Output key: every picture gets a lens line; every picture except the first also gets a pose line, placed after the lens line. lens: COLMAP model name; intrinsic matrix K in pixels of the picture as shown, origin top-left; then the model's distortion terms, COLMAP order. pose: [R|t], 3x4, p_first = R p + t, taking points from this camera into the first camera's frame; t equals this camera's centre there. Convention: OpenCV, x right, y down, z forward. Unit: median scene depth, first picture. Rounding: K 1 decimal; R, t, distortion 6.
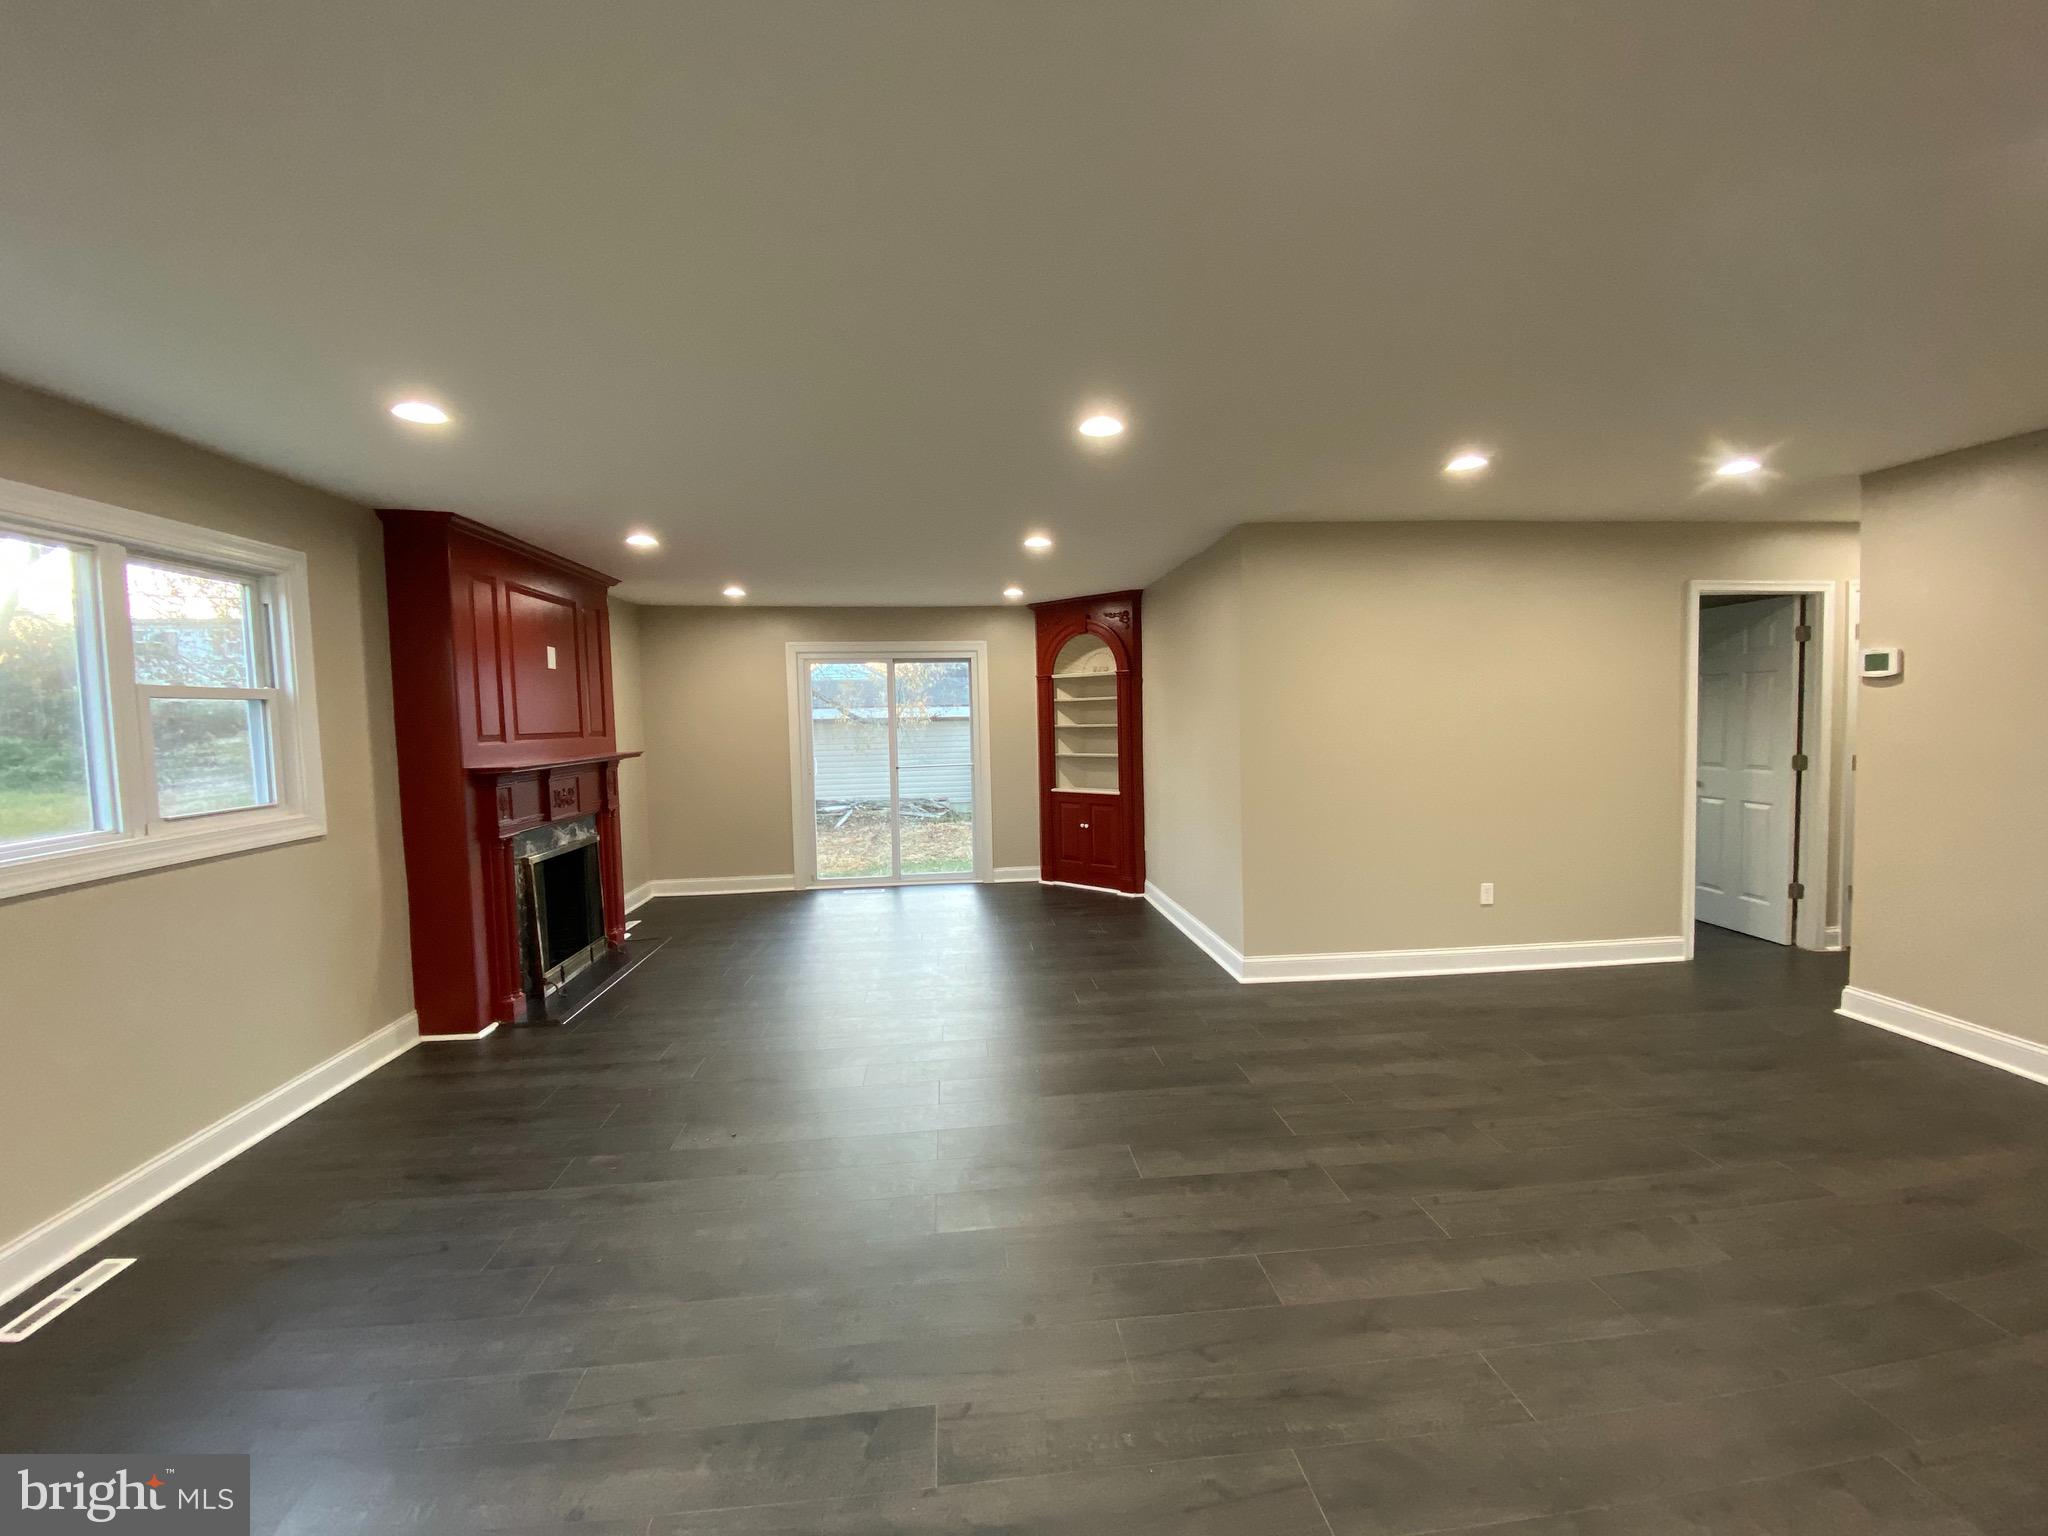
lens RADIAL K [[833.9, 0, 1019.0], [0, 833.9, 764.8], [0, 0, 1]] dist [0.021676, -0.020947]
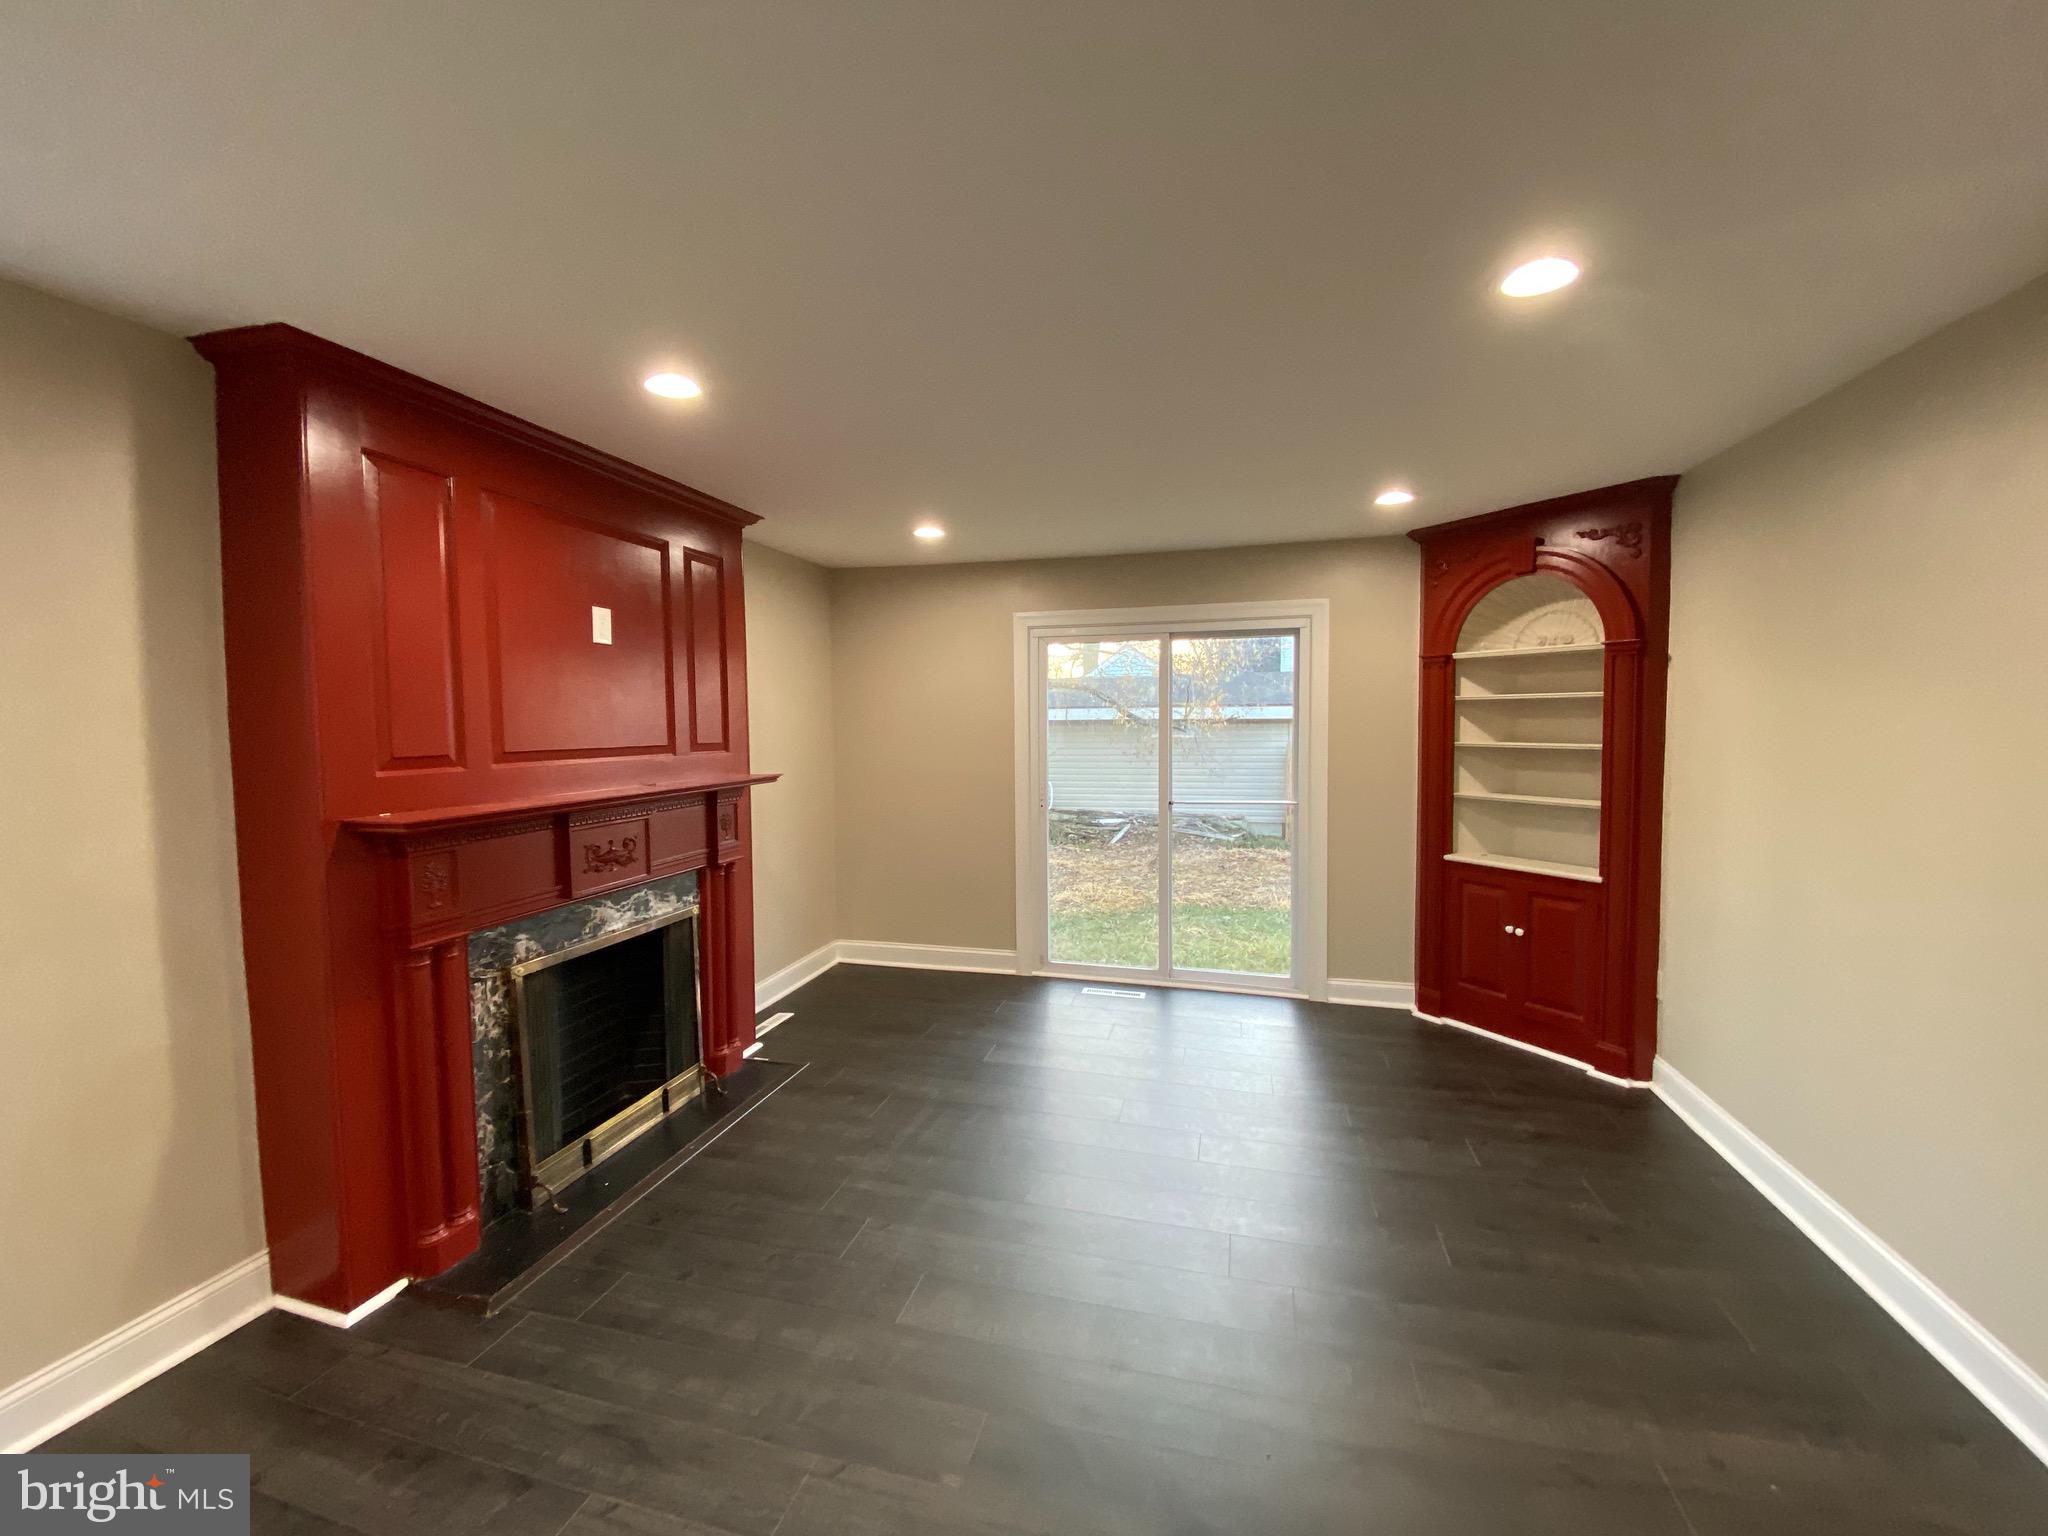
lens RADIAL K [[833.9, 0, 1019.0], [0, 833.9, 764.8], [0, 0, 1]] dist [0.021676, -0.020947]
pose [[0.940217, 0.030671, -0.339192, -0.041419], [-0.029987, 0.999524, 0.007259, -0.028035], [0.339253, 0.003347, 0.940689, 0.372253]]
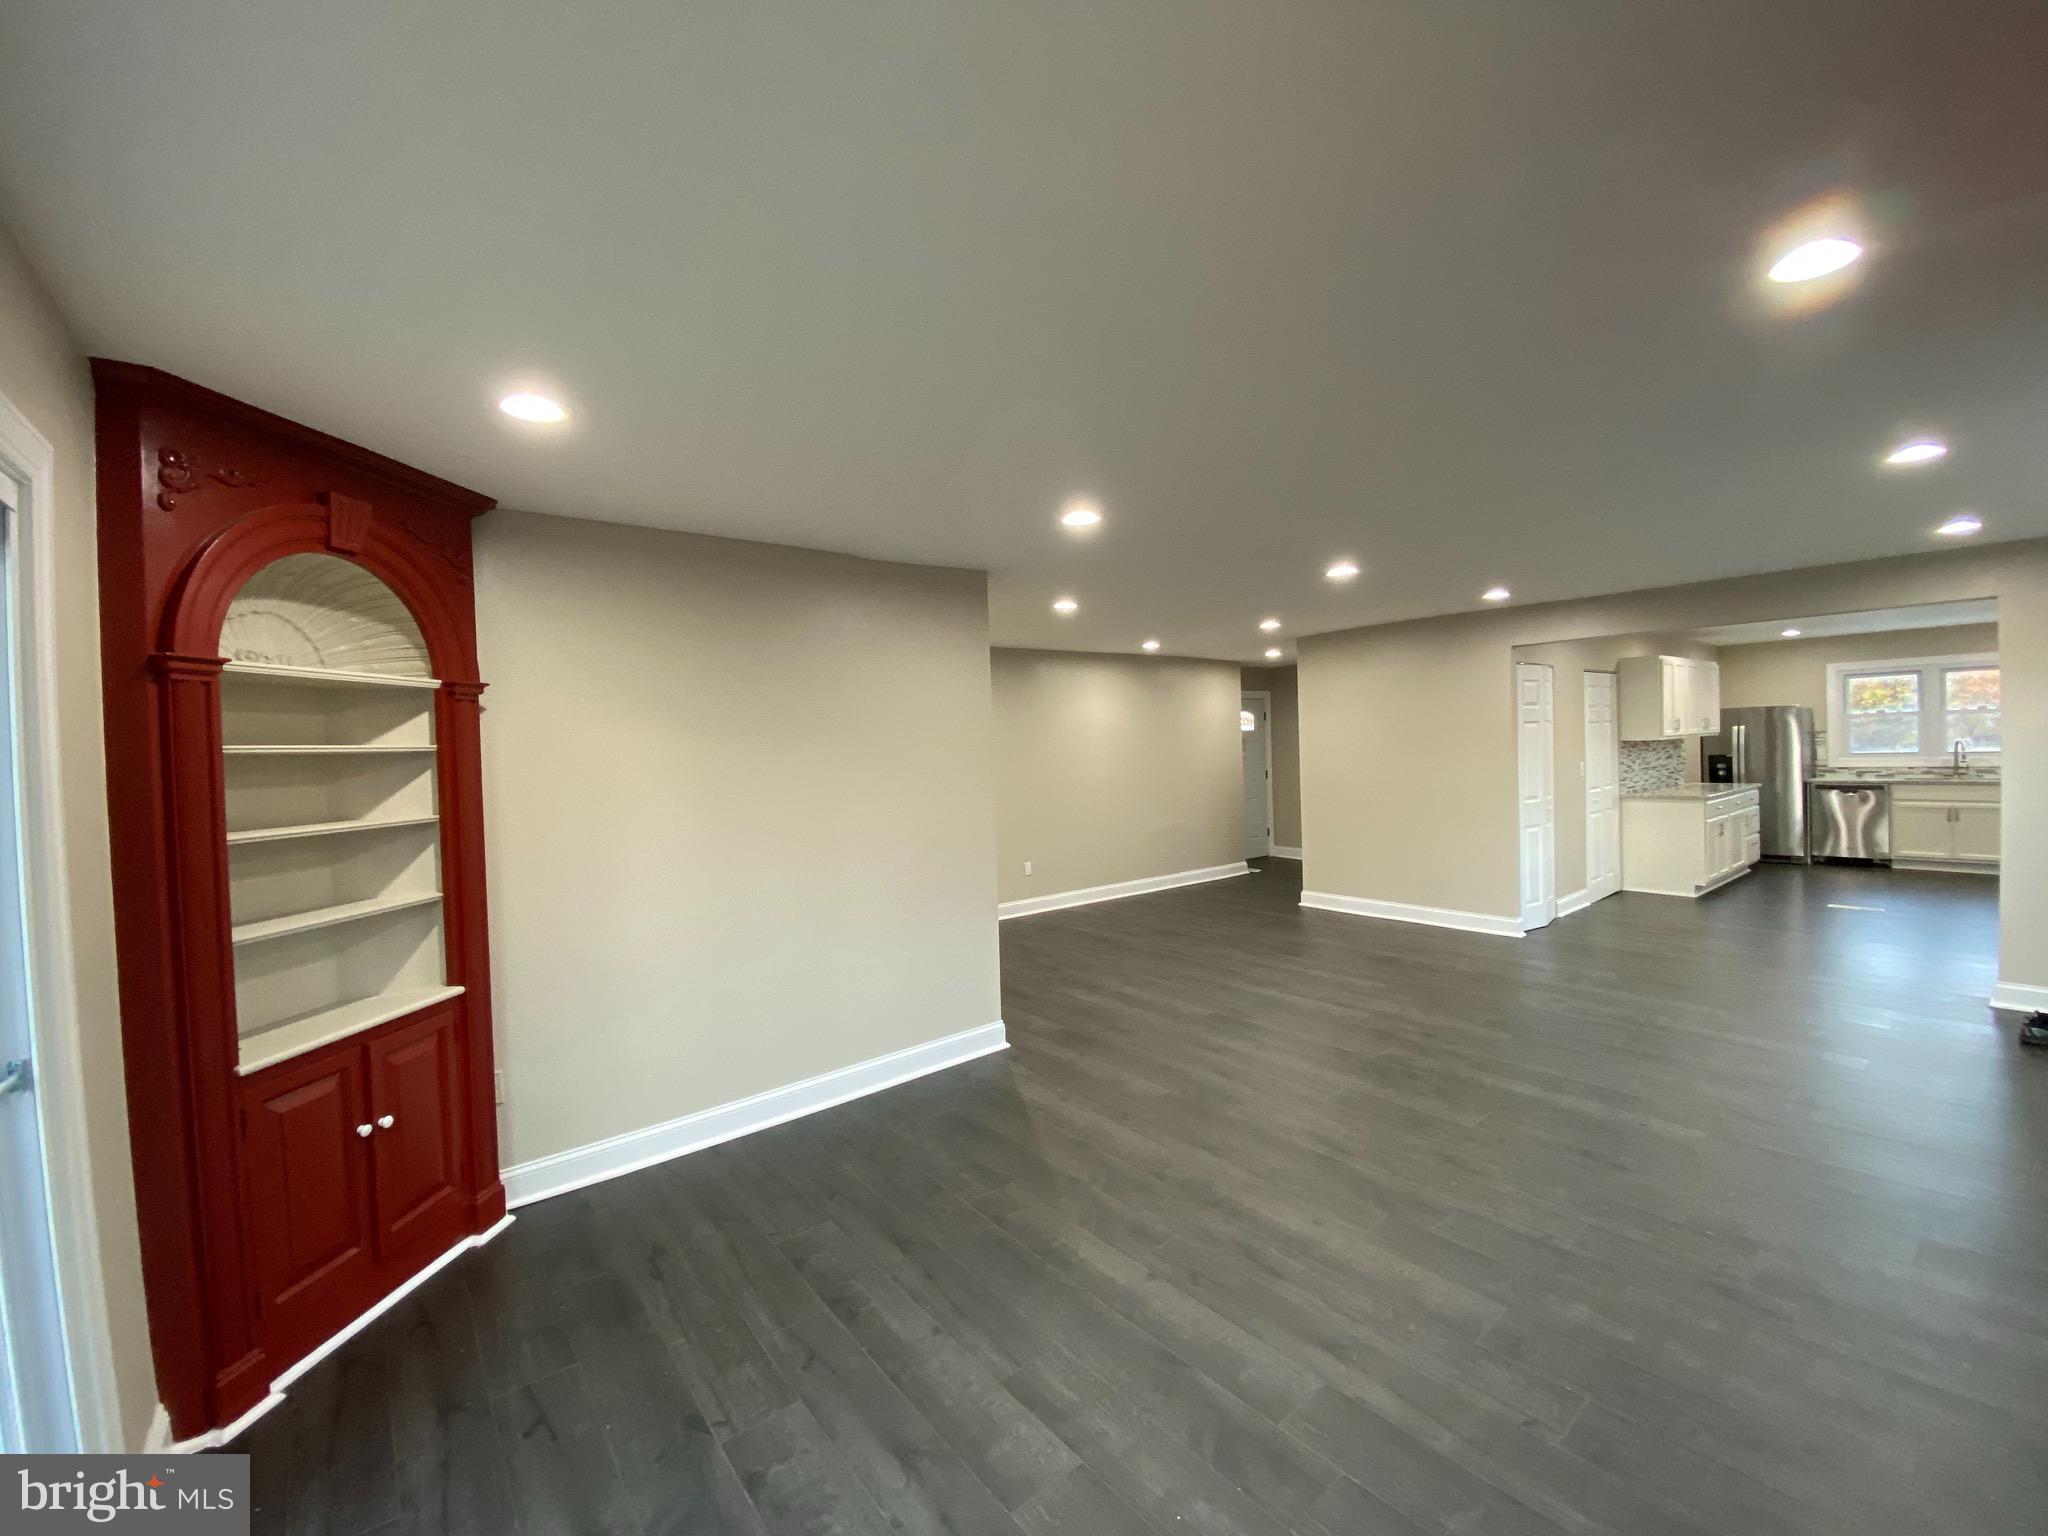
lens RADIAL K [[833.9, 0, 1019.0], [0, 833.9, 764.8], [0, 0, 1]] dist [0.021676, -0.020947]
pose [[-0.547420, 0.017001, 0.836685, -0.340364], [0.093532, 0.994772, 0.040982, -0.059521], [-0.831615, 0.100692, -0.546148, 0.936448]]
